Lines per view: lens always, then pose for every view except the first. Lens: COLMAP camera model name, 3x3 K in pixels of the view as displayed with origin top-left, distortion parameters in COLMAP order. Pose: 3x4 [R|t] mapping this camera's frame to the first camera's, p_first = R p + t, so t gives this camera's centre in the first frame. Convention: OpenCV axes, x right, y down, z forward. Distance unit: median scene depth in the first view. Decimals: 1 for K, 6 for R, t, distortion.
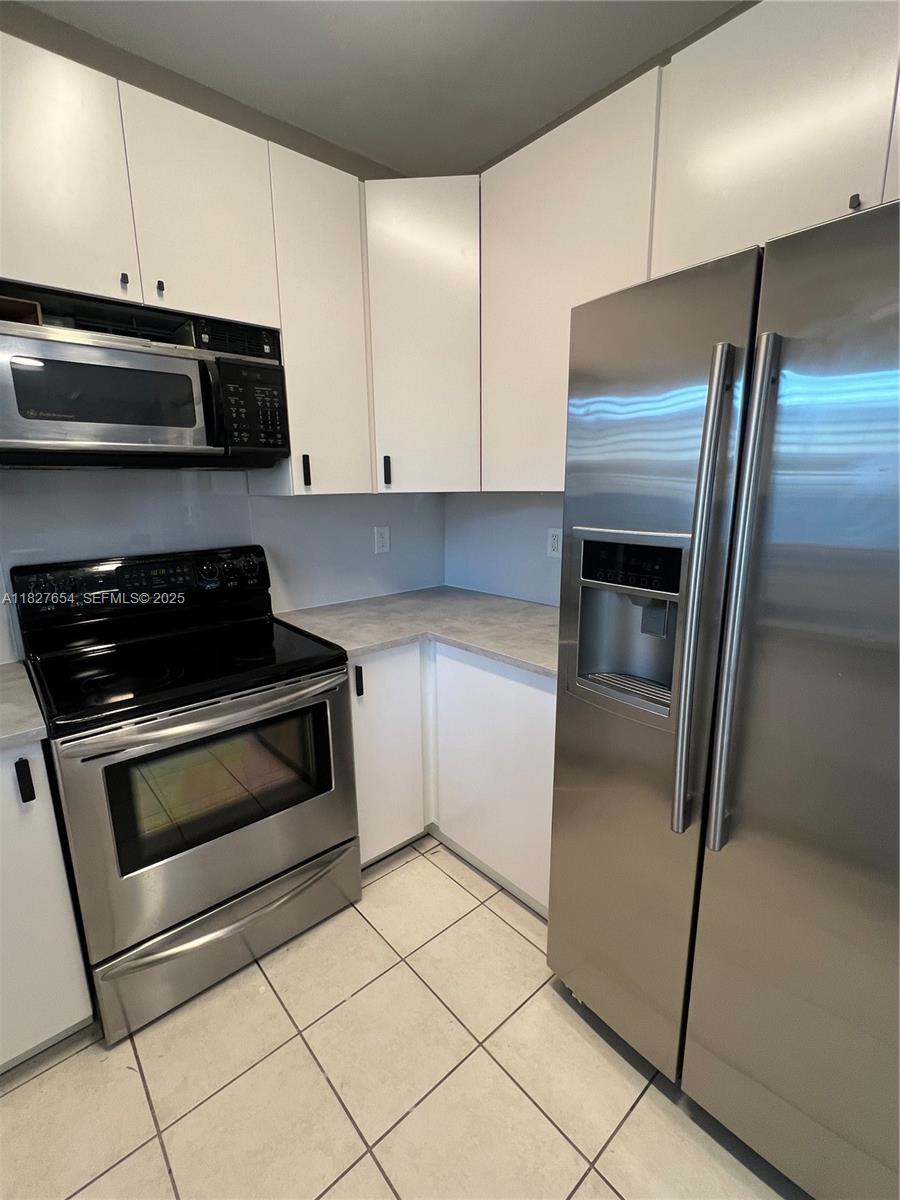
lens RADIAL K [[534.5, 0, 445.1], [0, 534.5, 596.3], [0, 0, 1]] dist [-0.001971, 0.001099]
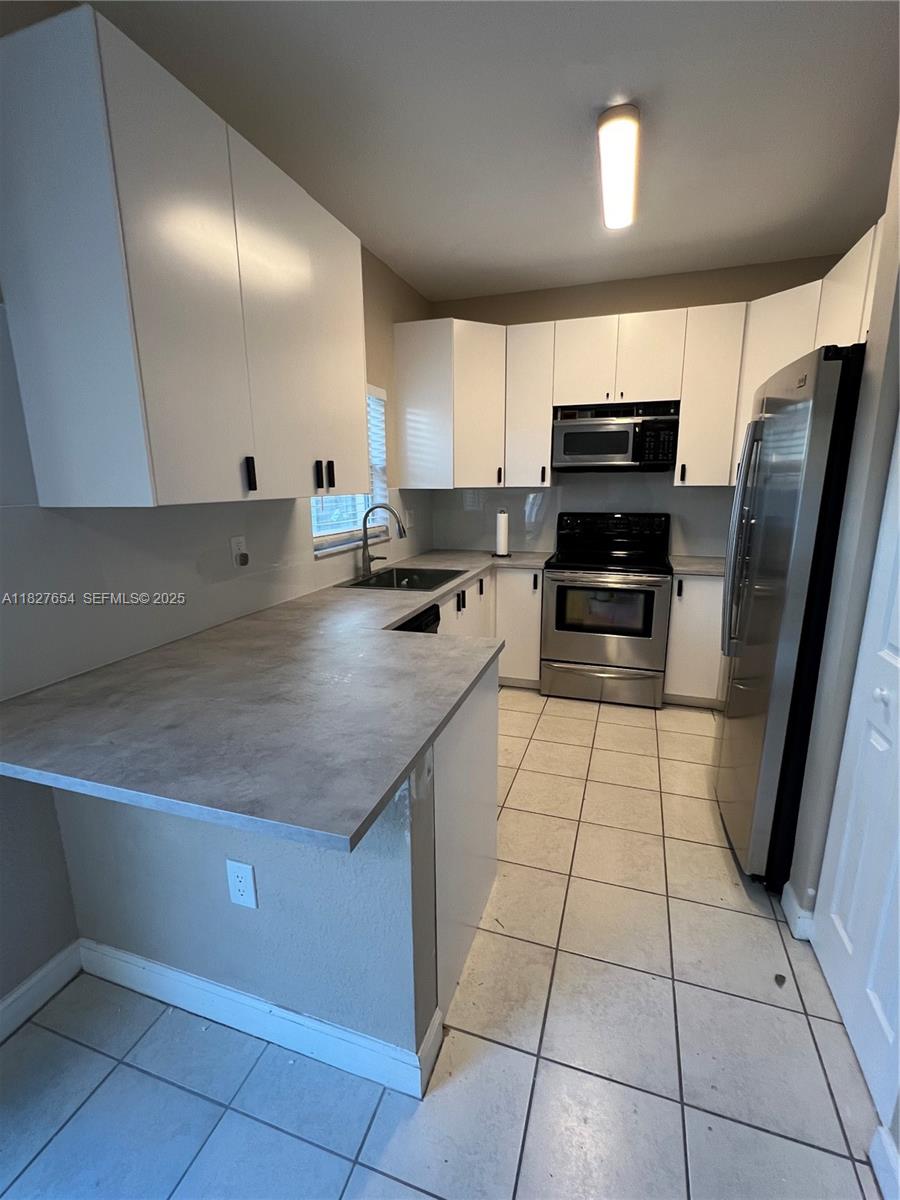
lens RADIAL K [[534.5, 0, 449.4], [0, 534.5, 597.2], [0, 0, 1]] dist [-0.001971, 0.001099]
pose [[0.508446, 0.196103, -0.838466, 1.042156], [-0.177460, 0.976684, 0.120818, 0.115186], [0.842609, 0.087364, 0.531392, -0.682126]]
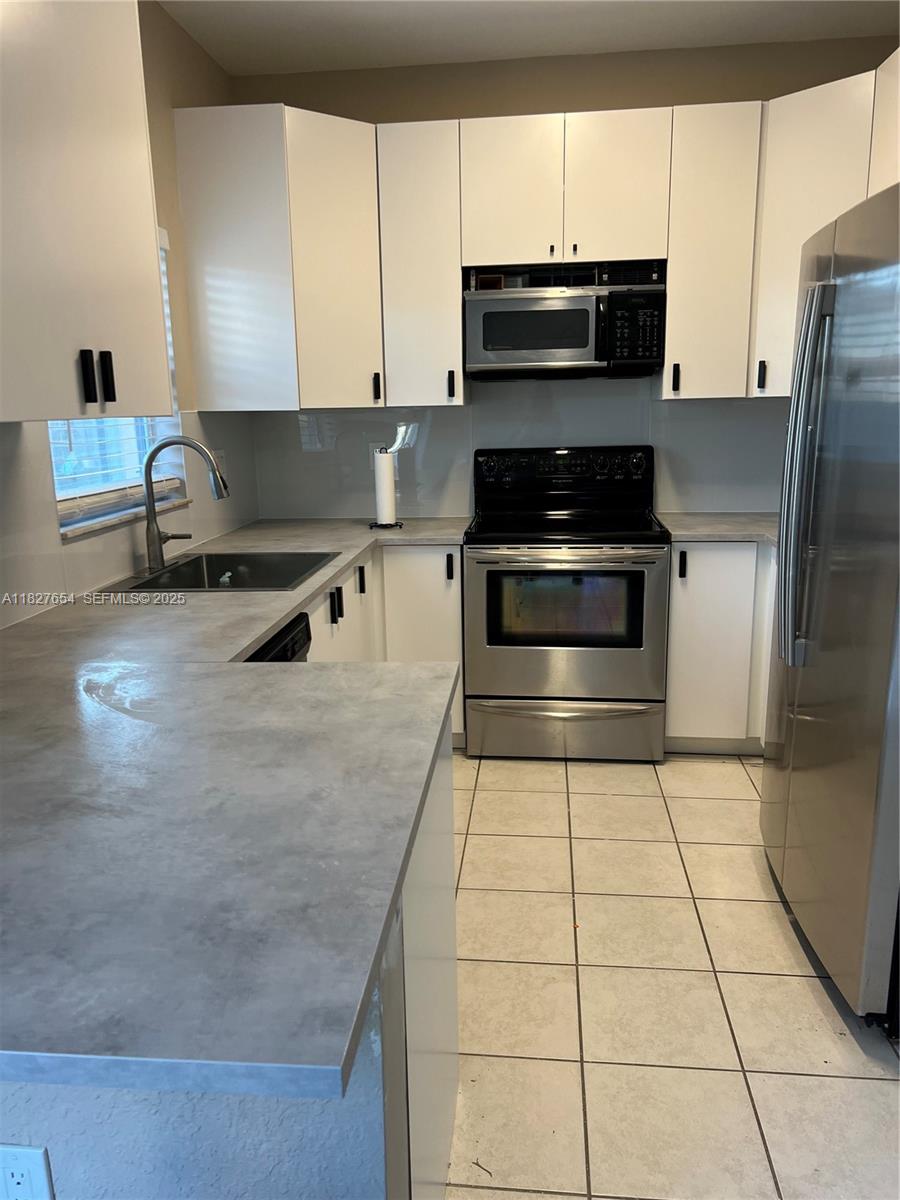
lens RADIAL K [[897.1, 0, 432.3], [0, 897.1, 601.6], [0, 0, 1]] dist [0.049740, -0.051290]
pose [[0.678018, 0.160110, -0.717396, 0.914861], [-0.141212, 0.986181, 0.086637, 0.155426], [0.721353, 0.042564, 0.691258, -0.747480]]
